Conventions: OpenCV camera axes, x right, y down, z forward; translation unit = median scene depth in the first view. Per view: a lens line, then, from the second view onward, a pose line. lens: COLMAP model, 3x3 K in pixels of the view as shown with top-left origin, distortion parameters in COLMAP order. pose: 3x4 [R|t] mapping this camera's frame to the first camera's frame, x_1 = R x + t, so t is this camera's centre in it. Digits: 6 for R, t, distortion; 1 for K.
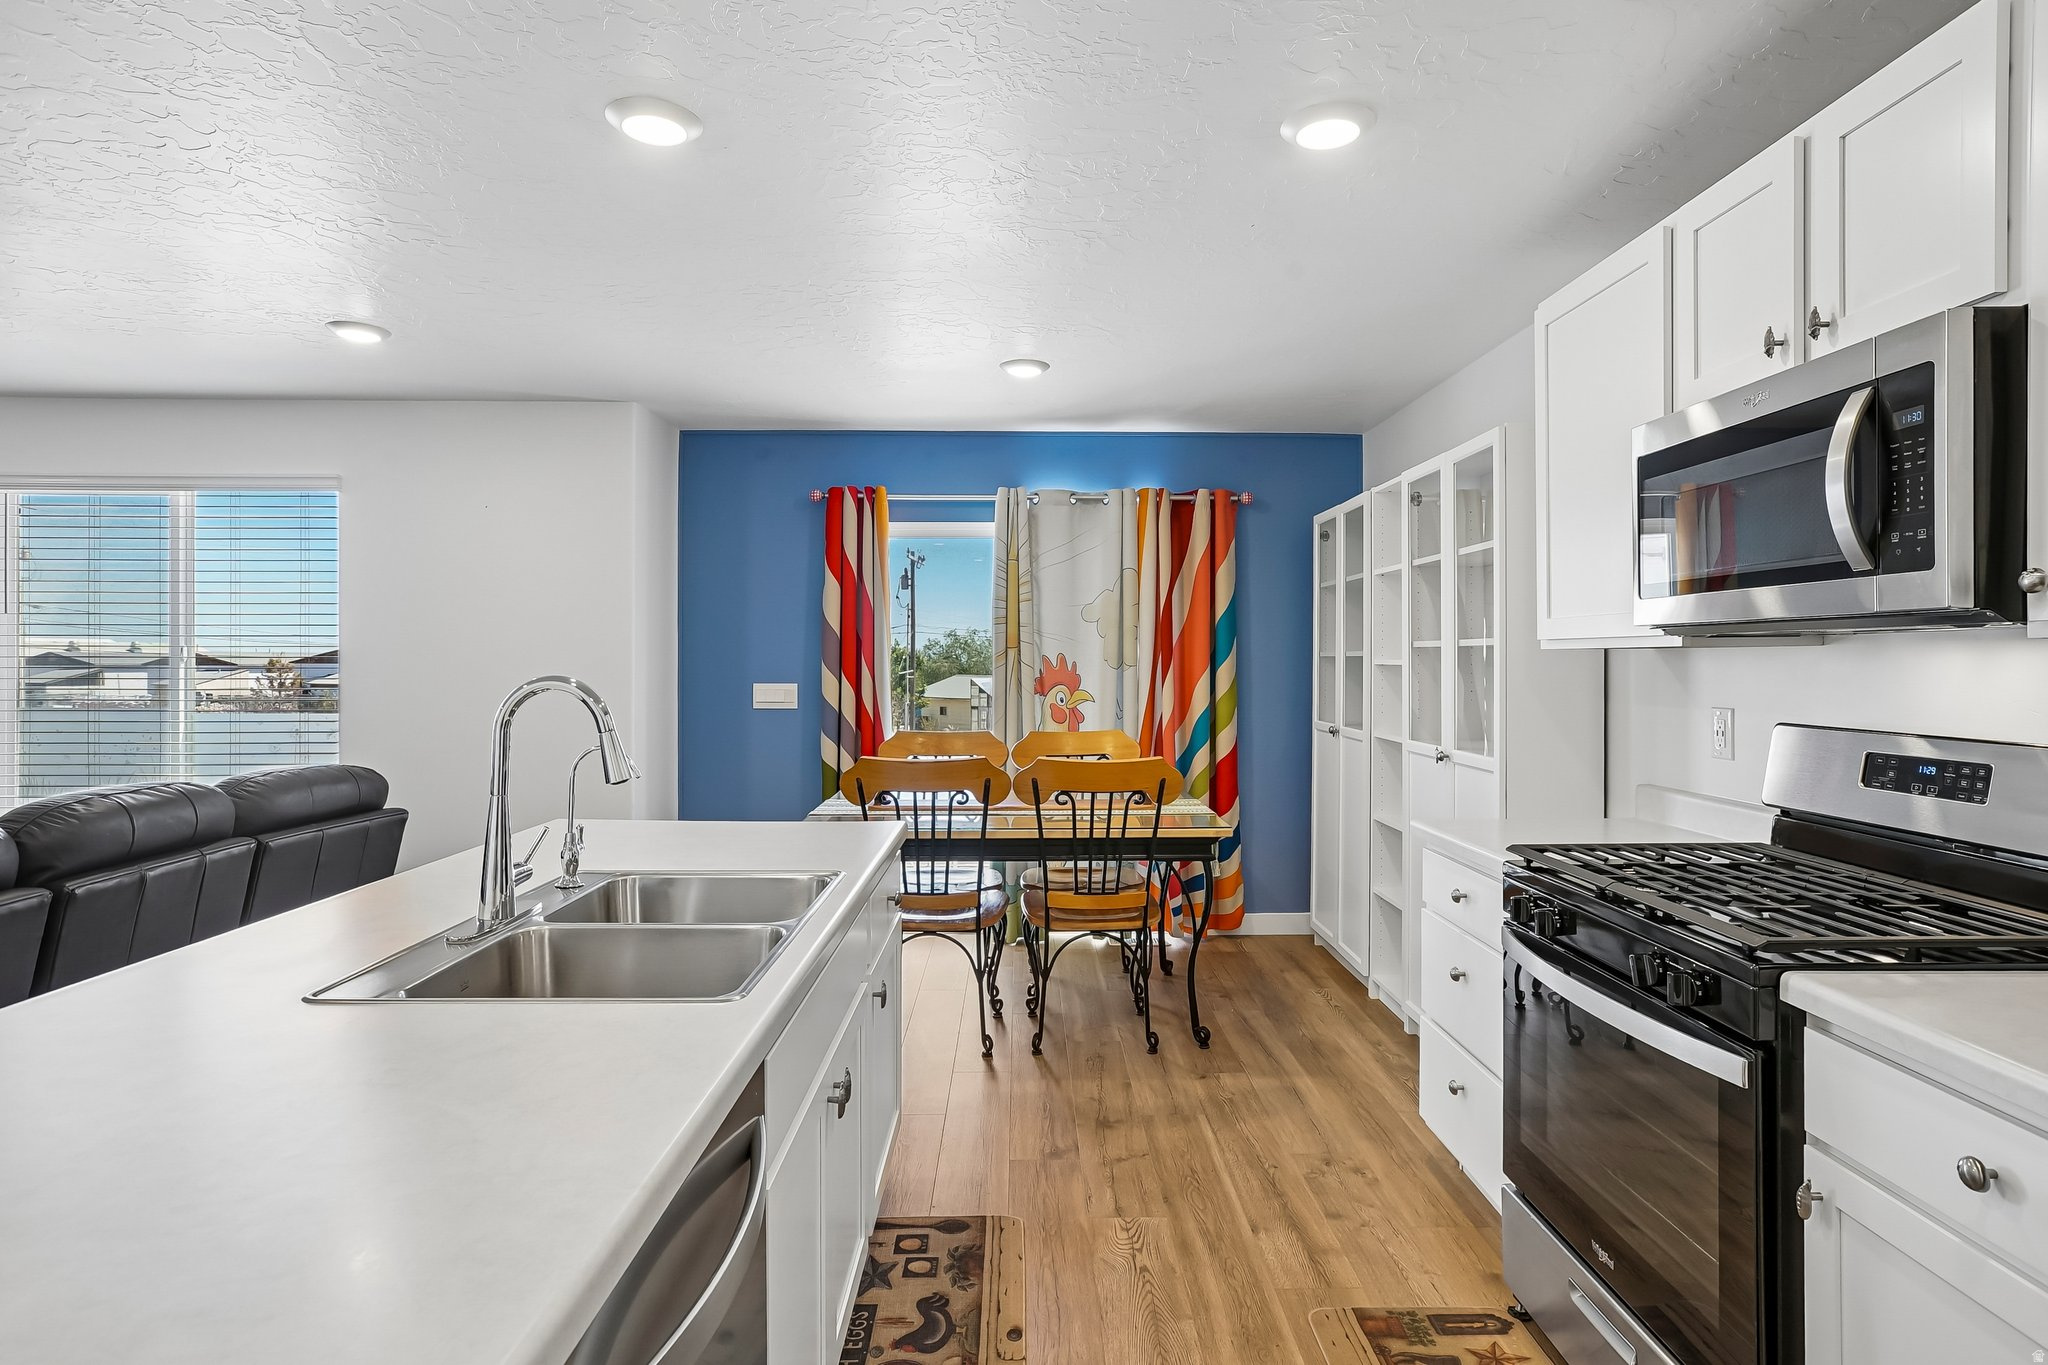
lens RADIAL K [[1072.7, 0, 1032.5], [0, 1072.7, 655.4], [0, 0, 1]] dist [-0.005611, 0.009736]
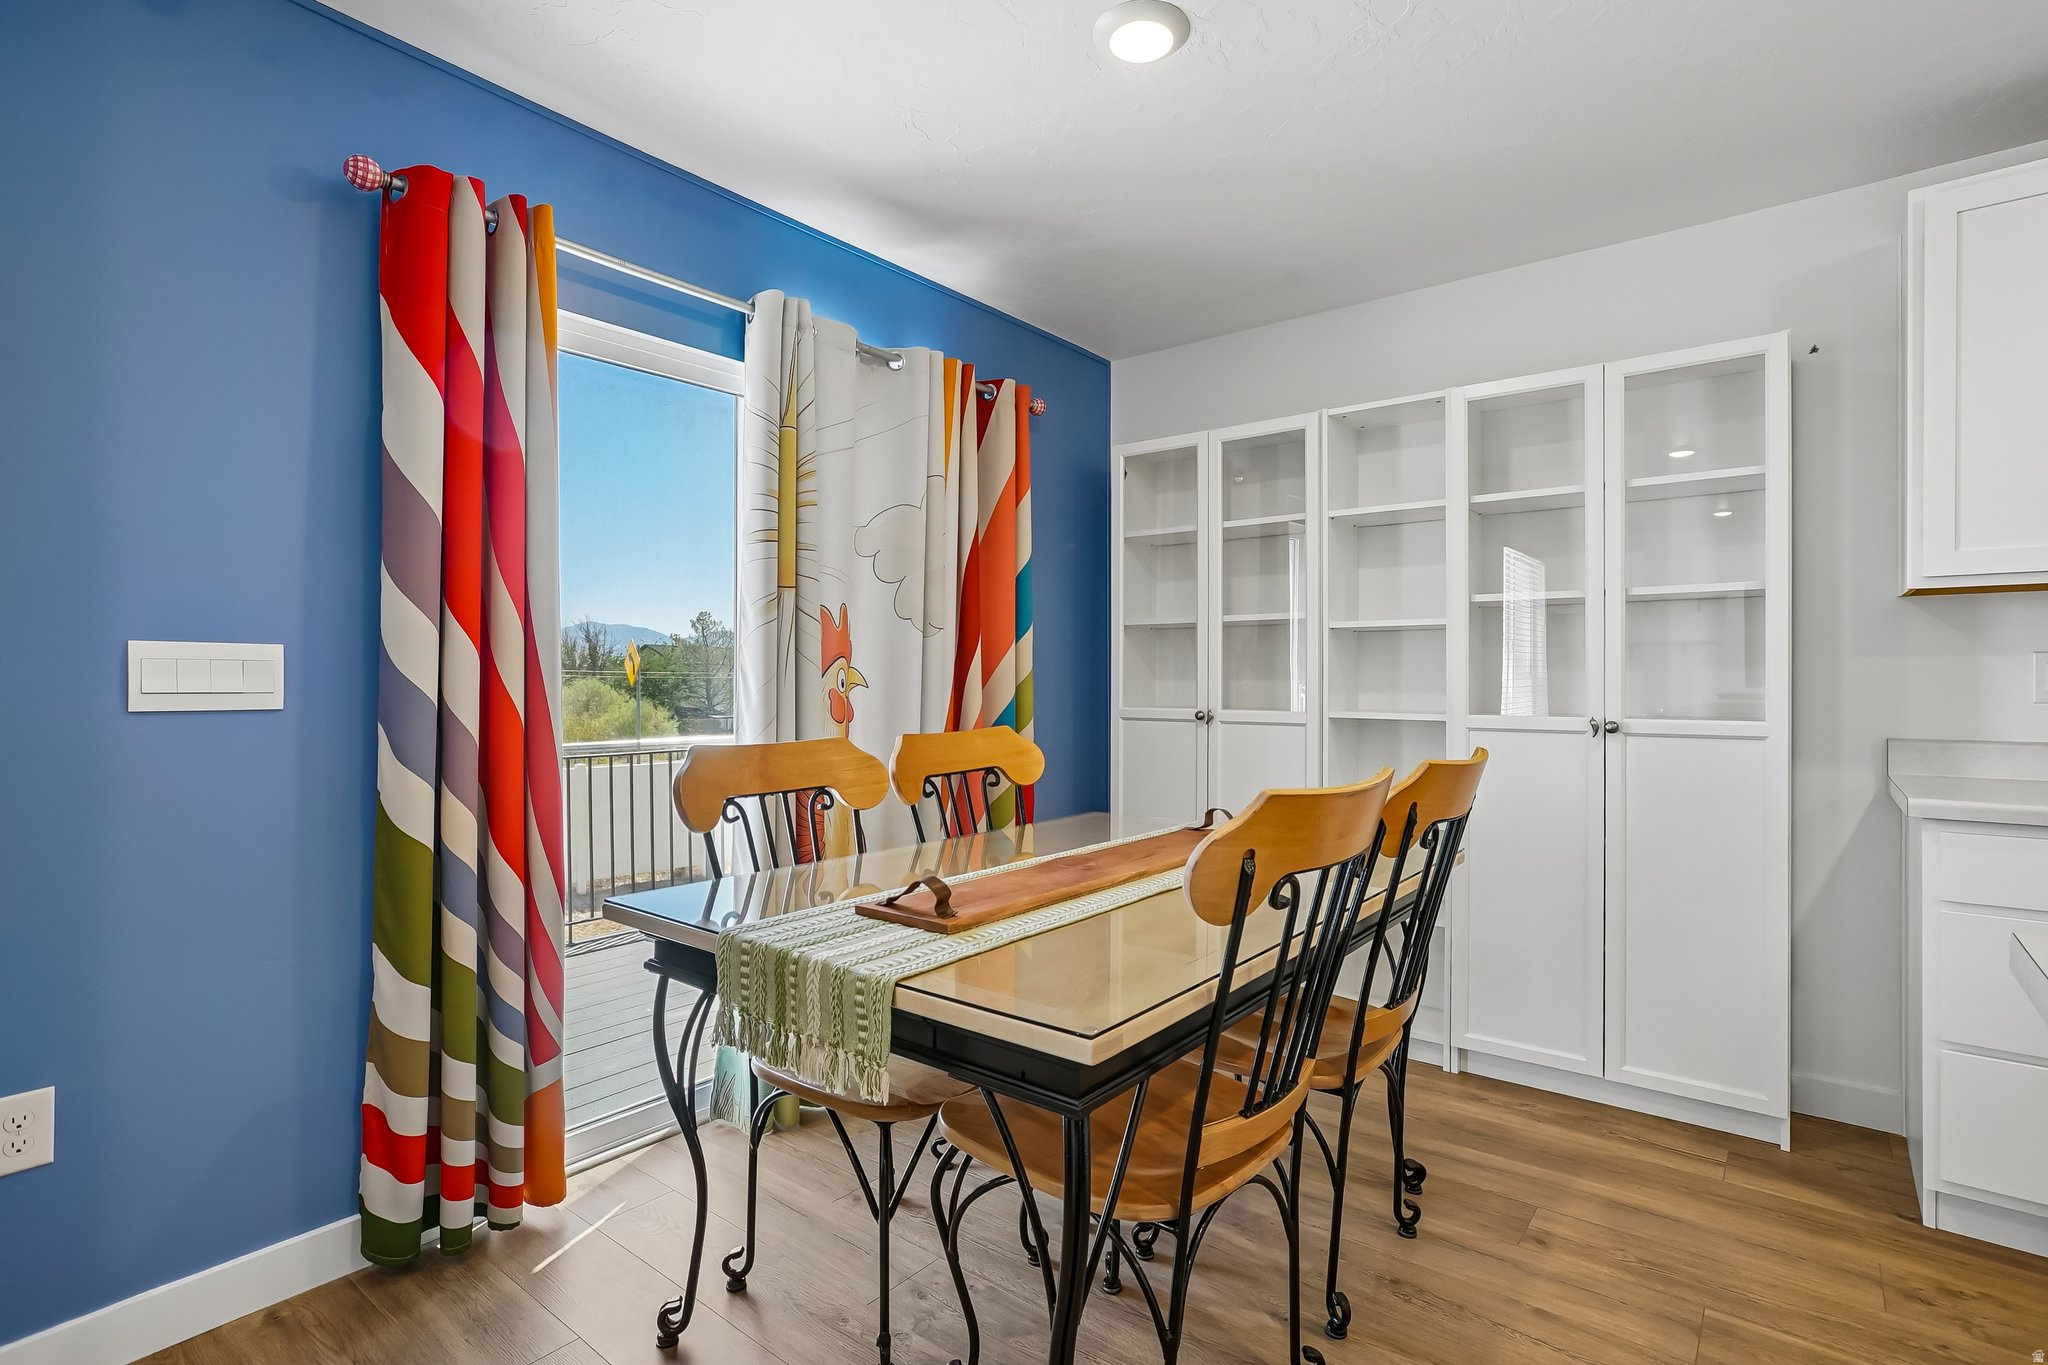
lens RADIAL K [[1003.3, 0, 1024.5], [0, 1003.3, 678.6], [0, 0, 1]] dist [-0.033369, 0.017030]
pose [[0.634498, 0.002015, 0.772922, -0.356375], [-0.003868, 0.999992, 0.000569, 0.040988], [-0.772915, -0.003351, 0.634501, 0.621781]]
